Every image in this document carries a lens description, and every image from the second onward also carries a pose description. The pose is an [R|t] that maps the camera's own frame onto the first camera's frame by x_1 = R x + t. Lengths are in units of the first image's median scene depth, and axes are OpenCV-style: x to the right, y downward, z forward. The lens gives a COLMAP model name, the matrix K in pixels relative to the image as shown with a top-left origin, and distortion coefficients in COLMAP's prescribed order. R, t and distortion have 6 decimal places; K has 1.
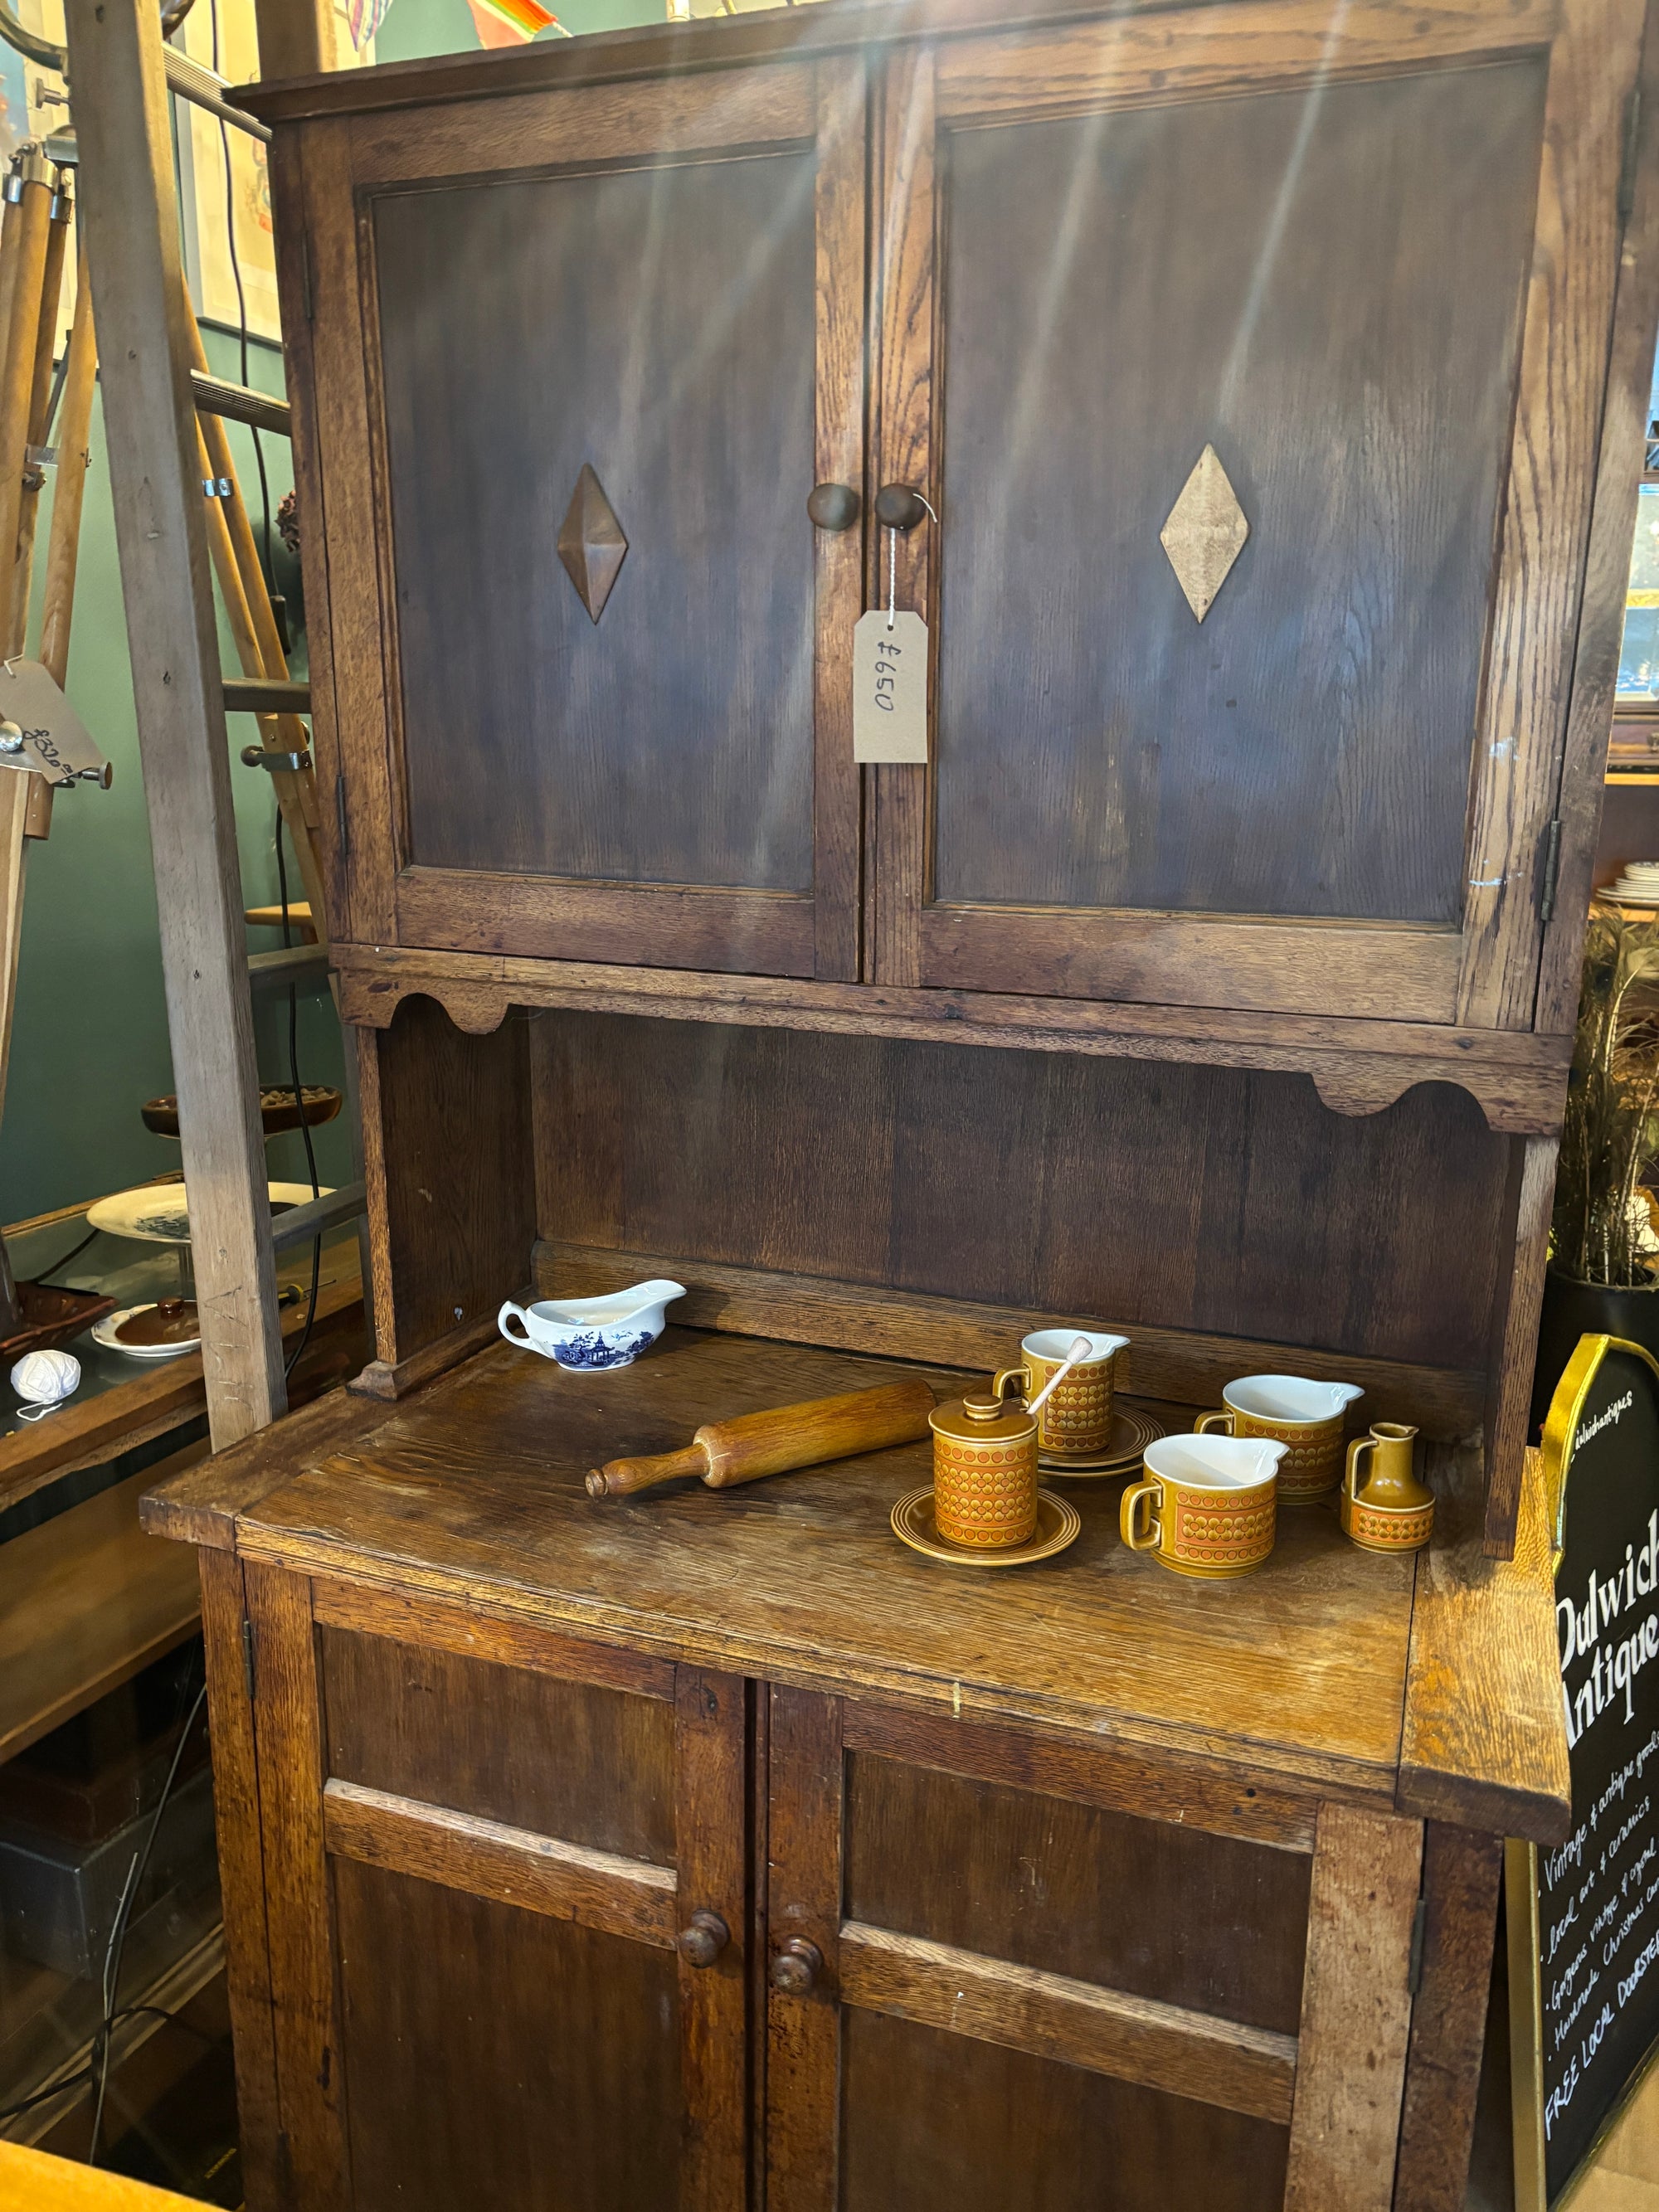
lens RADIAL K [[1681.1, 0, 840.6], [0, 1681.1, 1116.4], [0, 0, 1]] dist [0.051454, -0.055403]
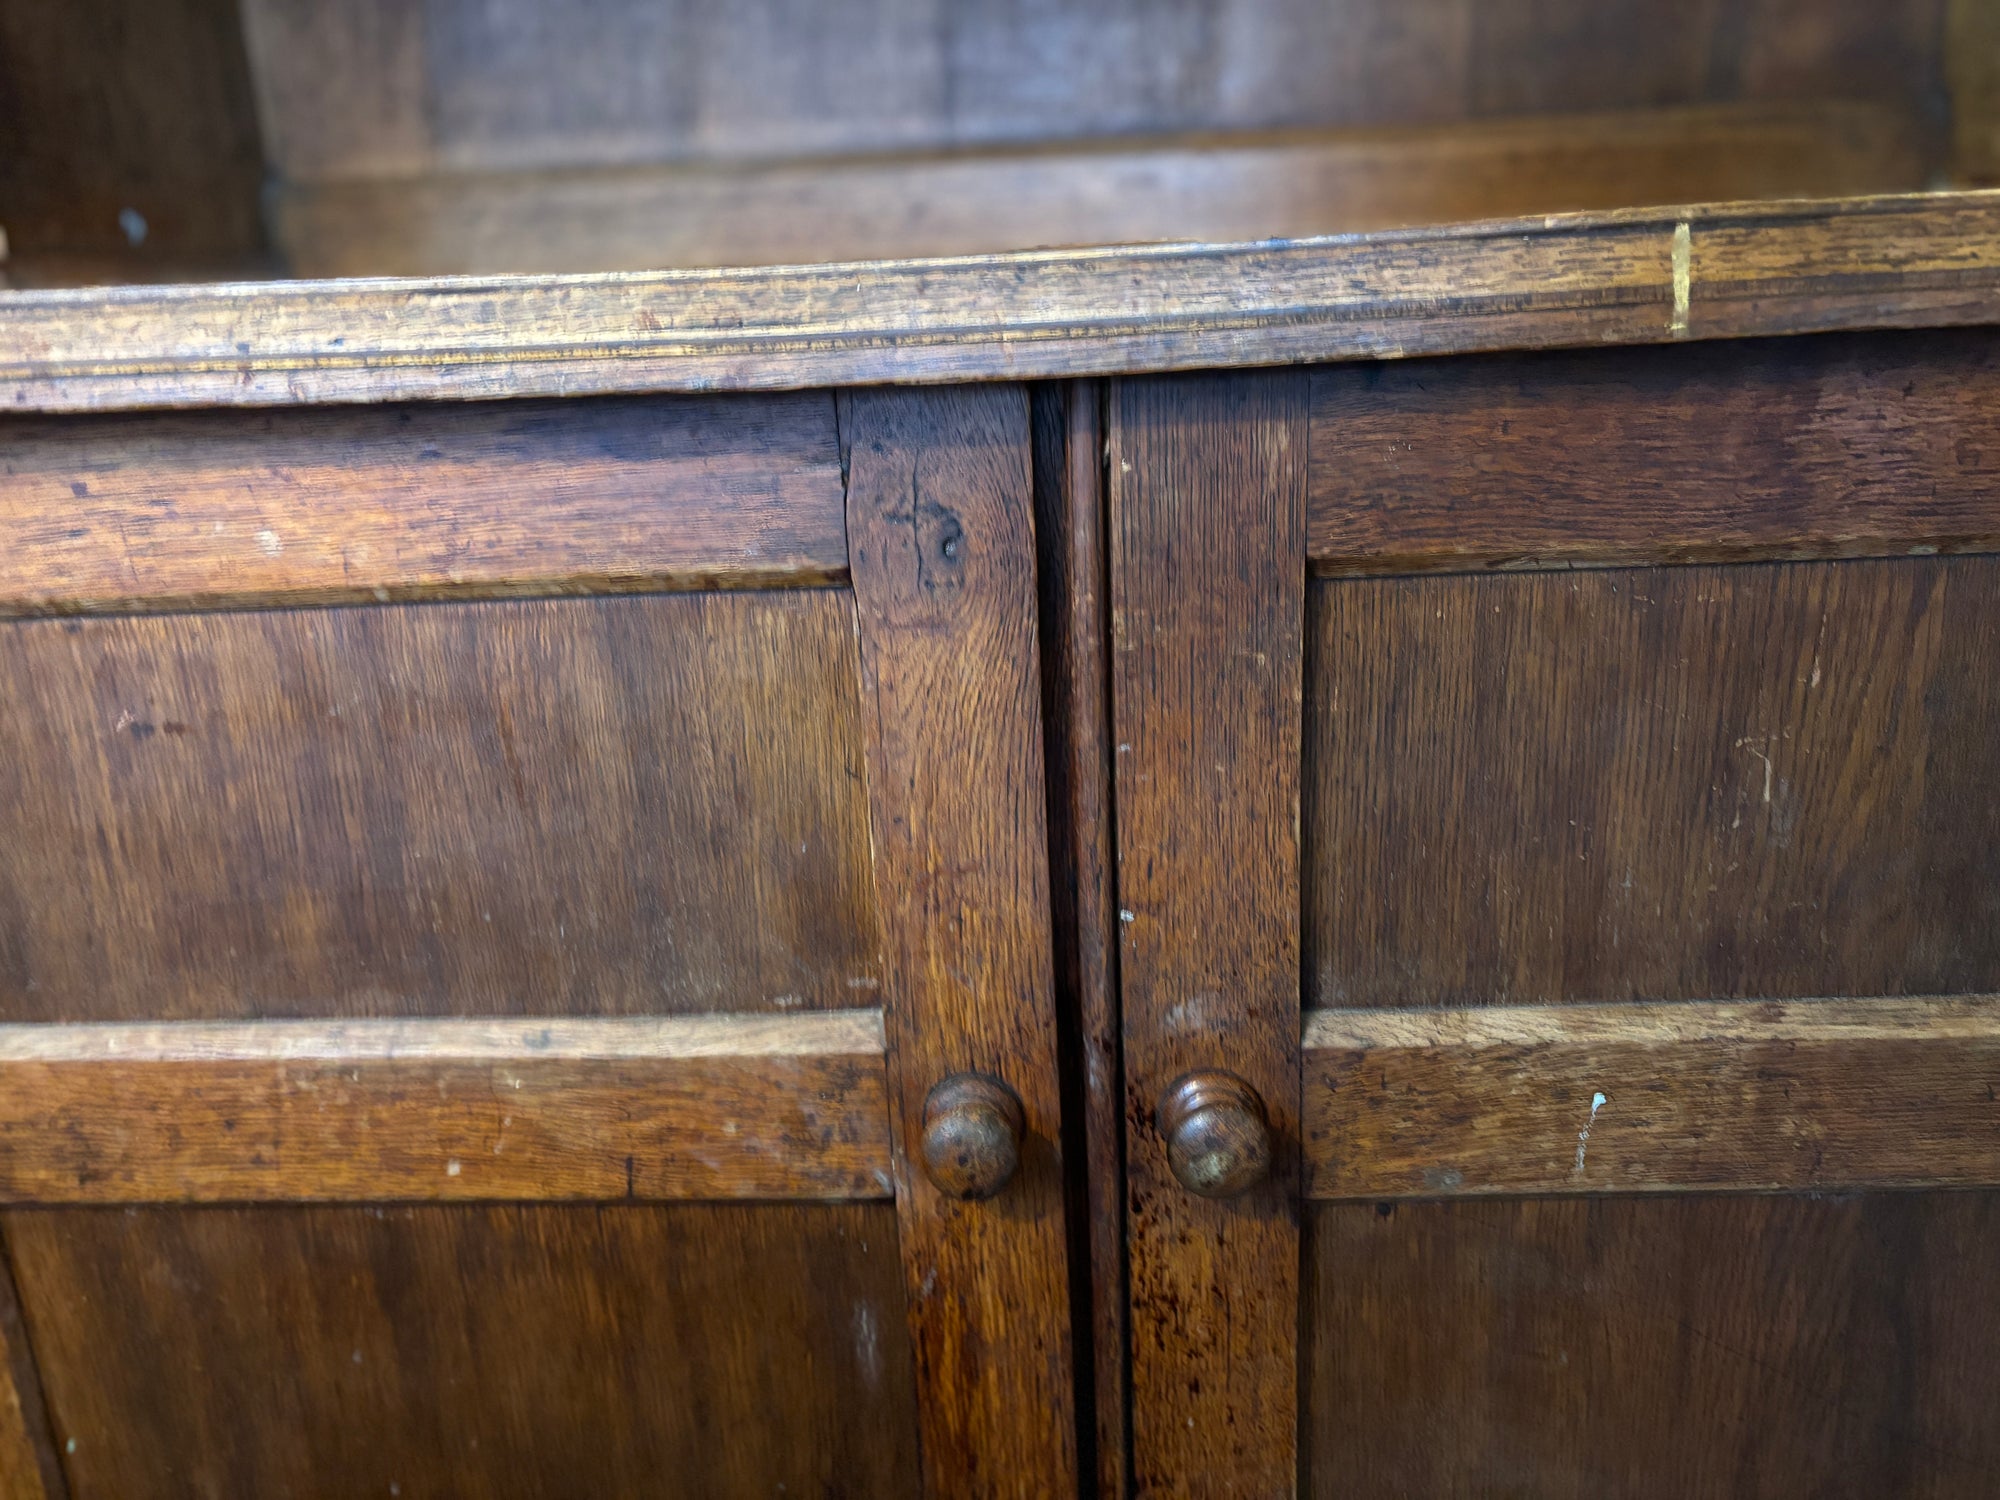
lens RADIAL K [[1577.1, 0, 1000.0], [0, 1577.1, 750.0], [0, 0, 1]] dist [0.010325, 0.004122]
pose [[0.954350, -0.134473, 0.266709, -0.166680], [0.122006, 0.990537, 0.062854, 0.365292], [-0.272637, -0.027445, 0.961725, 0.621289]]
